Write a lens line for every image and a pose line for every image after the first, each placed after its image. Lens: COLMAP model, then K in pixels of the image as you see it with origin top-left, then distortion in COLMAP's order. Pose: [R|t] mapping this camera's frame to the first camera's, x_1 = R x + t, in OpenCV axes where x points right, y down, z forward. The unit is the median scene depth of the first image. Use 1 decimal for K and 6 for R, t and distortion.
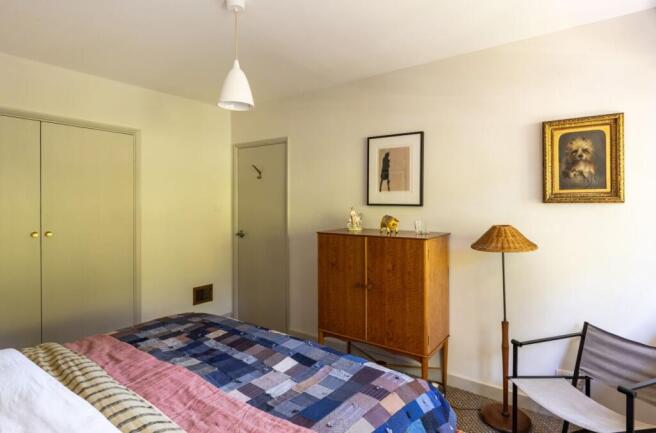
lens RADIAL K [[359.9, 0, 334.2], [0, 359.9, 204.8], [0, 0, 1]] dist [0.004632, -0.000763]
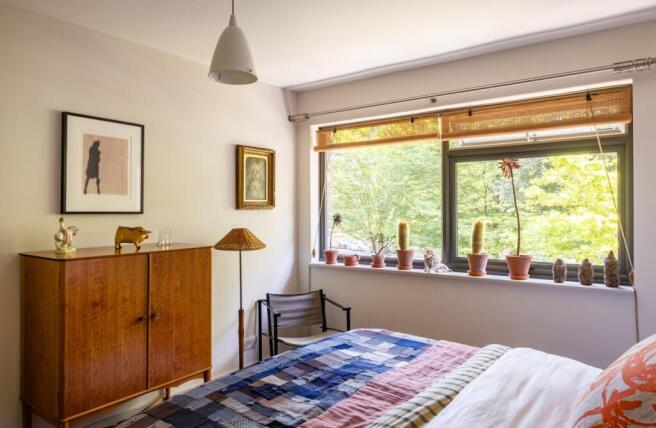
lens RADIAL K [[470.7, 0, 328.1], [0, 470.7, 210.5], [0, 0, 1]] dist [0.006623, 0.000190]
pose [[-0.009786, -0.001971, 0.999950, -0.948542], [0.012605, 0.999918, 0.002094, -0.000843], [-0.999873, 0.012625, -0.009760, 0.638860]]
